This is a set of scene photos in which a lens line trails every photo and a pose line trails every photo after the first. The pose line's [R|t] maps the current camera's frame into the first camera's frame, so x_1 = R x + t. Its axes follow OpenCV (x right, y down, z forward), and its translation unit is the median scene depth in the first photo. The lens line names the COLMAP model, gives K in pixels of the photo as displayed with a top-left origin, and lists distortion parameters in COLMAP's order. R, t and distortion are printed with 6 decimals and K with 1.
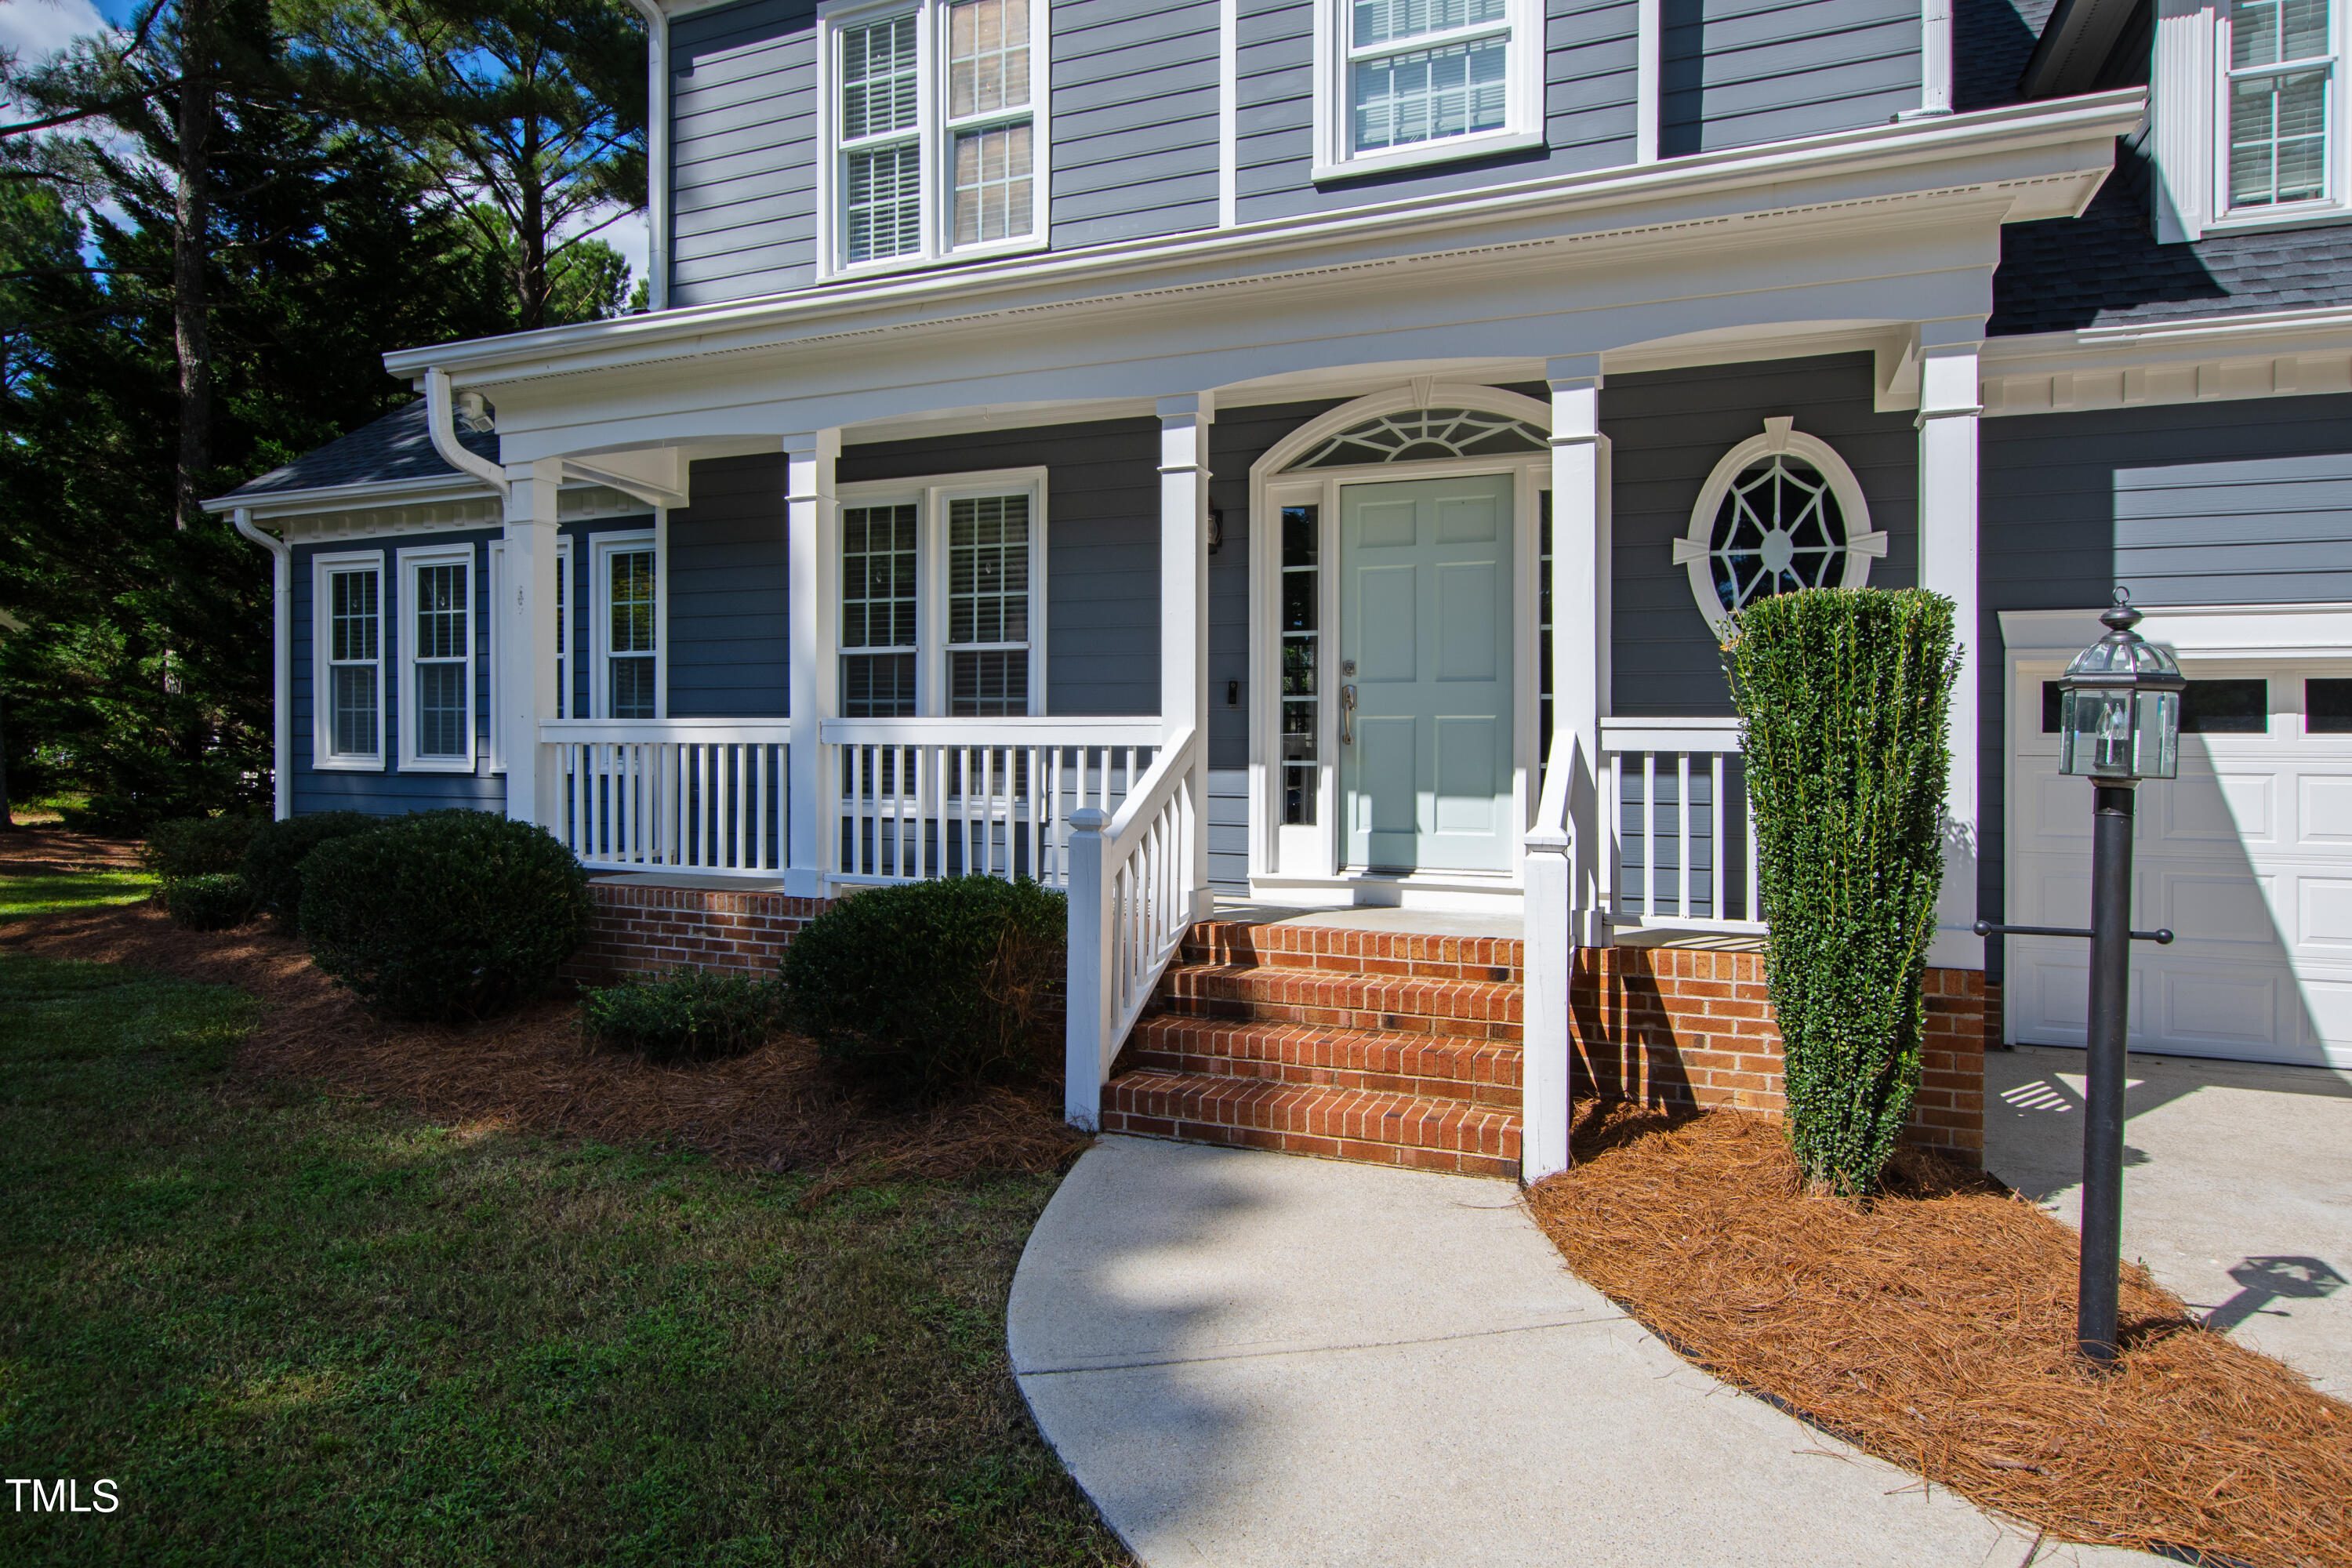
lens RADIAL K [[1401.8, 0, 1094.7], [0, 1401.8, 706.4], [0, 0, 1]] dist [-0.004549, -0.000880]
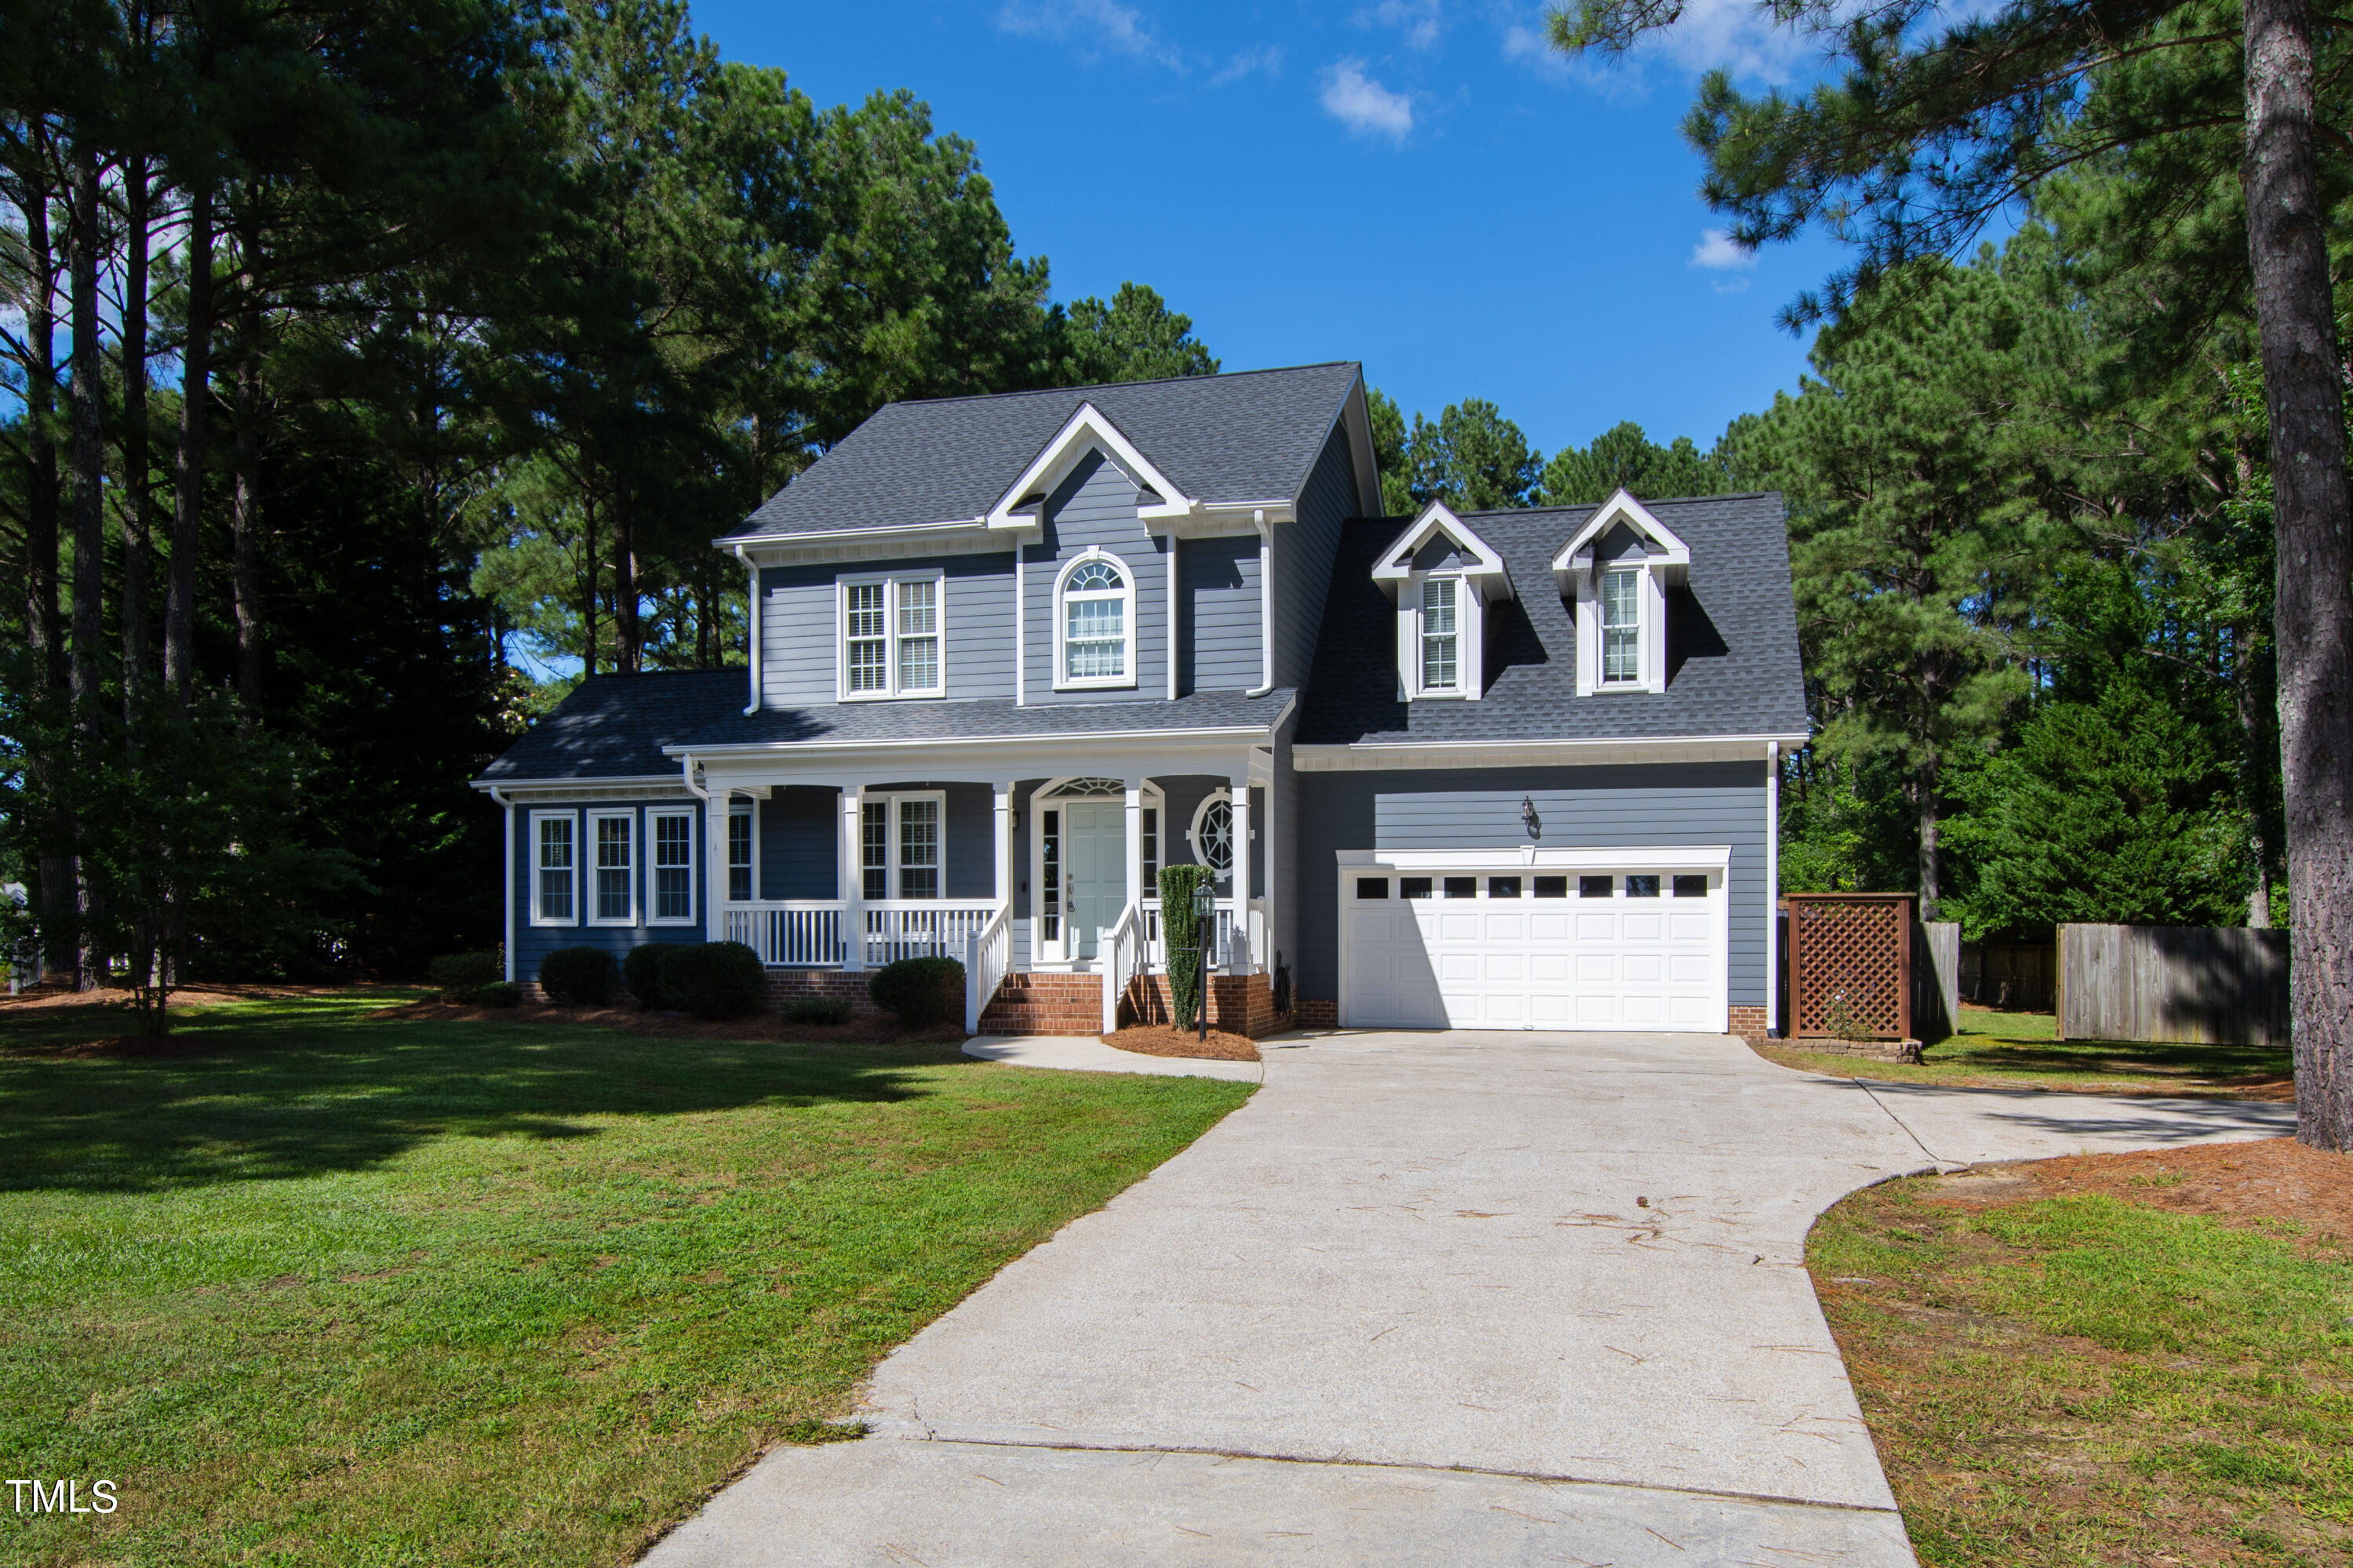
lens RADIAL K [[1307.6, 0, 1128.1], [0, 1307.6, 842.6], [0, 0, 1]] dist [-0.017859, 0.000558]
pose [[0.987525, -0.004432, 0.157400, -0.083200], [0.007361, 0.999810, -0.018029, -0.046199], [-0.157290, 0.018962, 0.987370, -1.315141]]
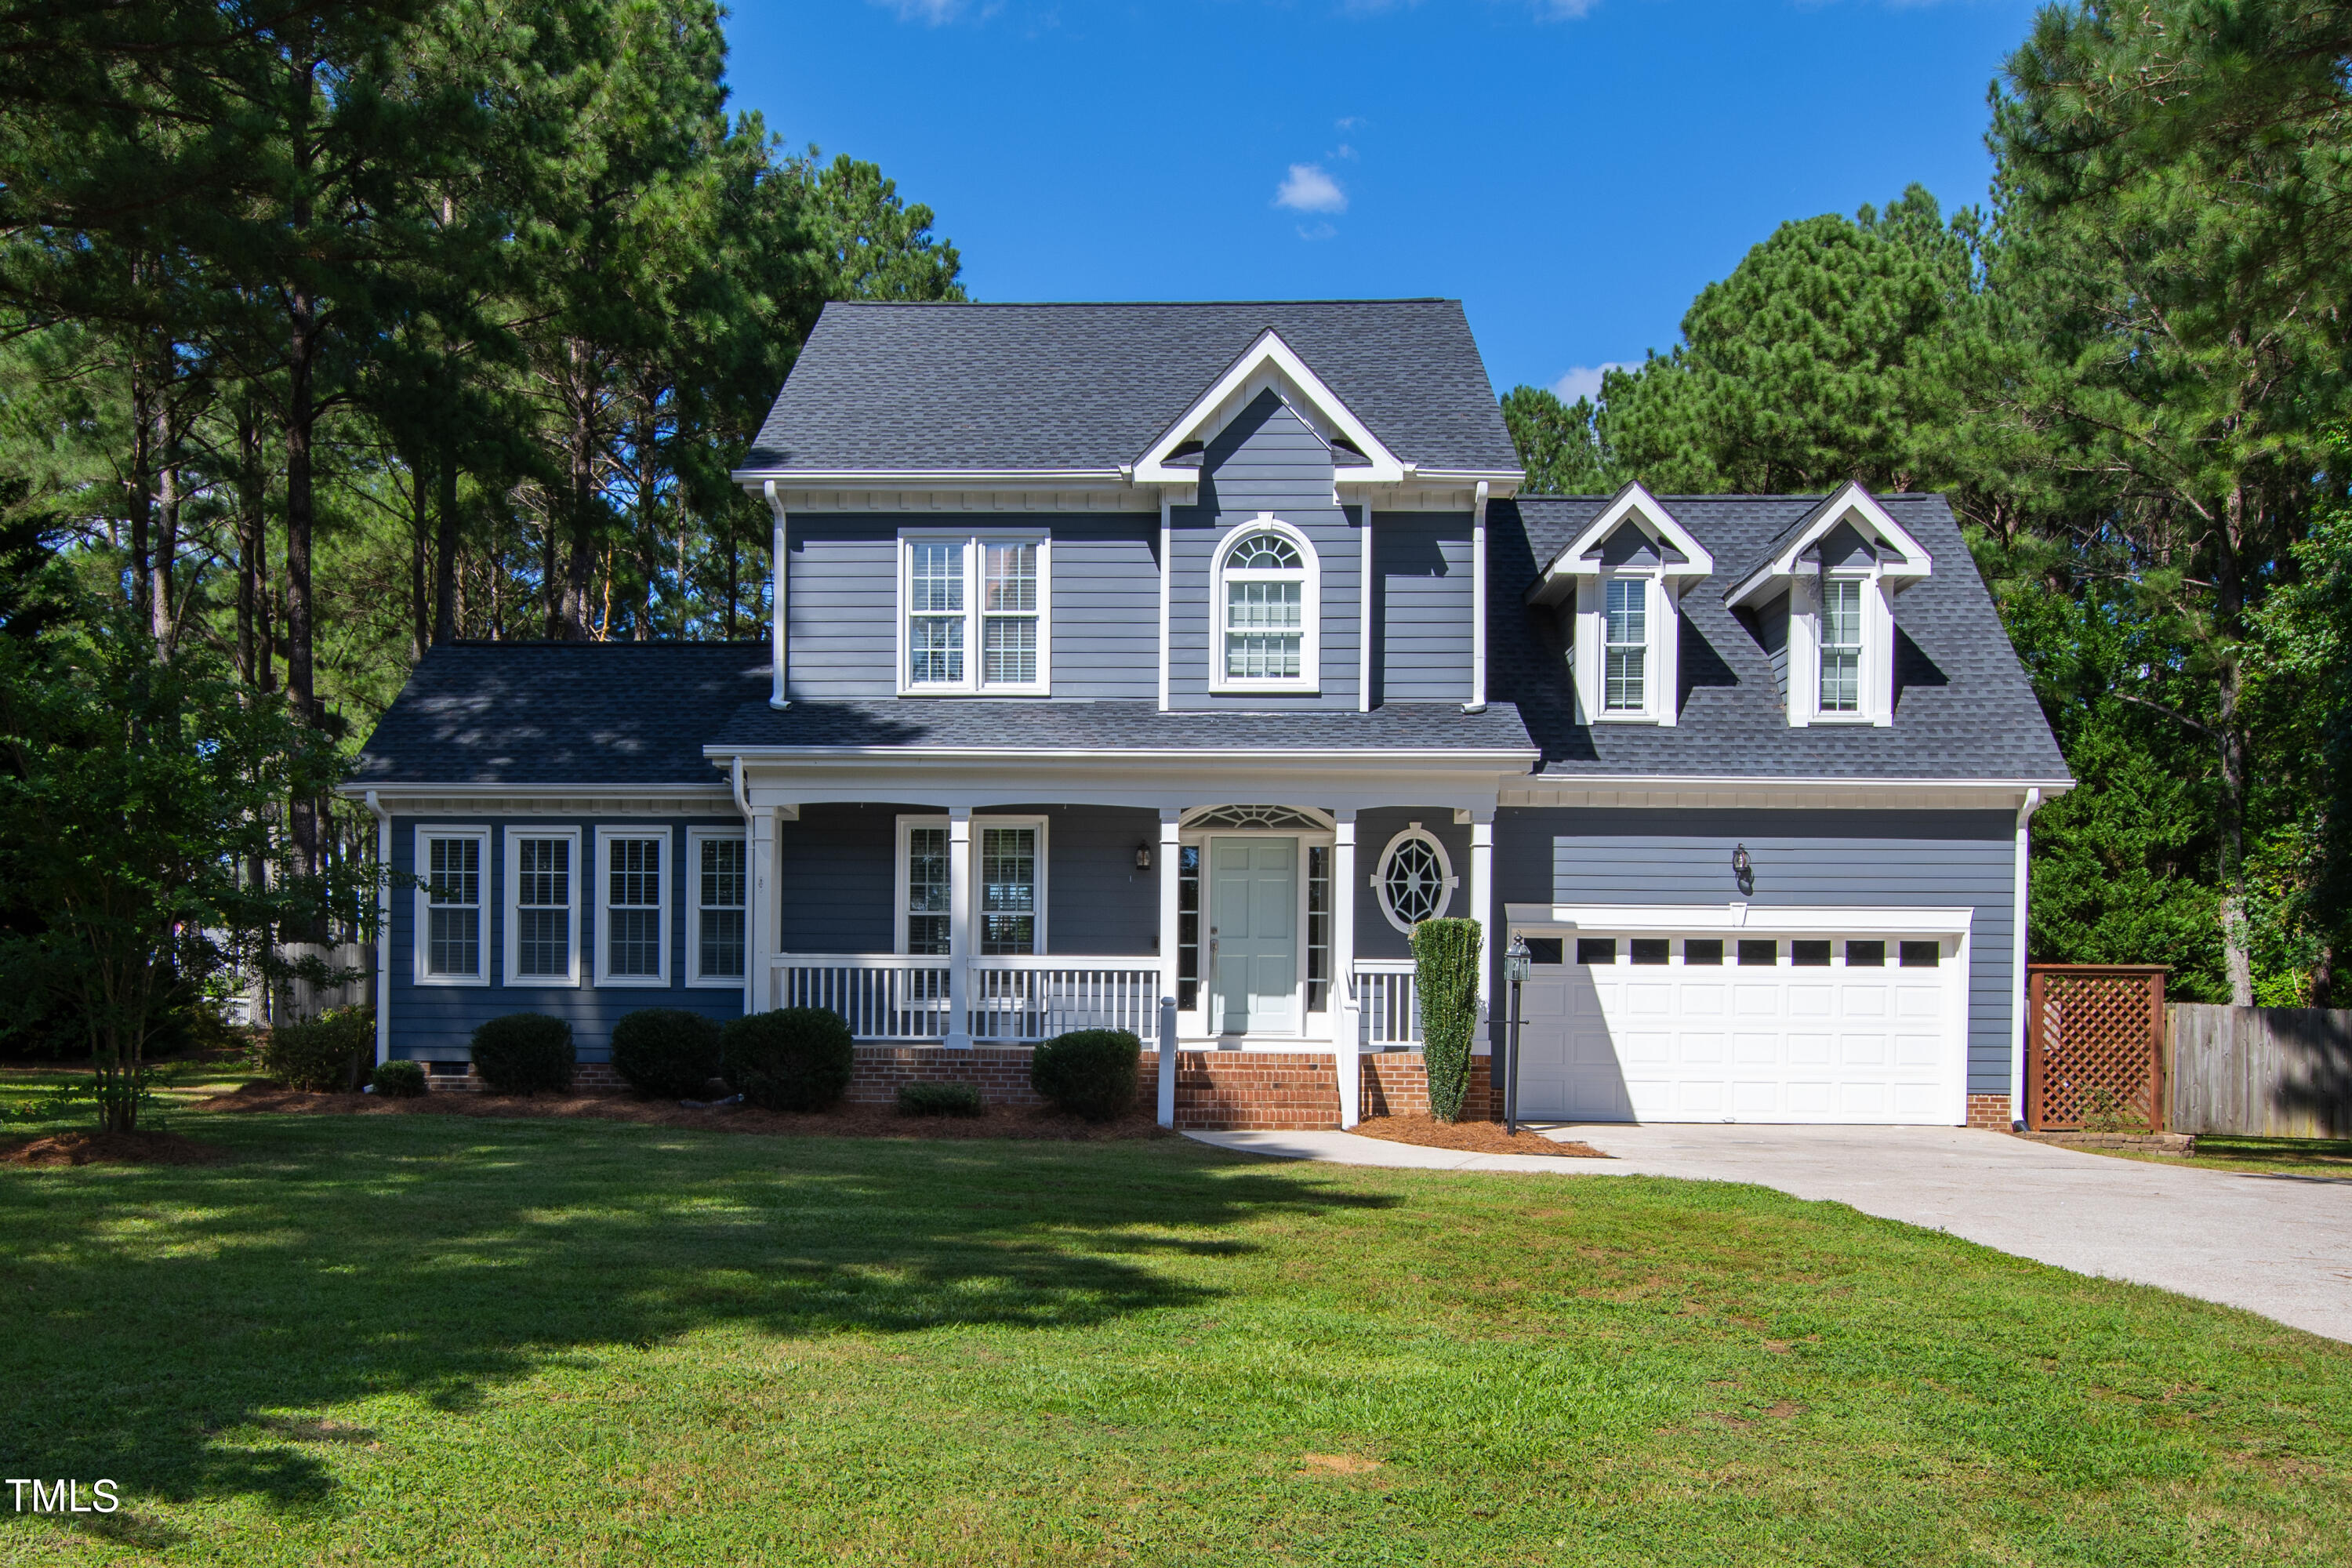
lens RADIAL K [[1666.8, 0, 1132.7], [0, 1666.8, 912.9], [0, 0, 1]] dist [-0.006735, -0.007551]
pose [[0.944102, 0.012575, 0.329413, -0.700718], [-0.011776, 0.999921, -0.004422, -0.040596], [-0.329443, 0.000295, 0.944176, -1.175199]]
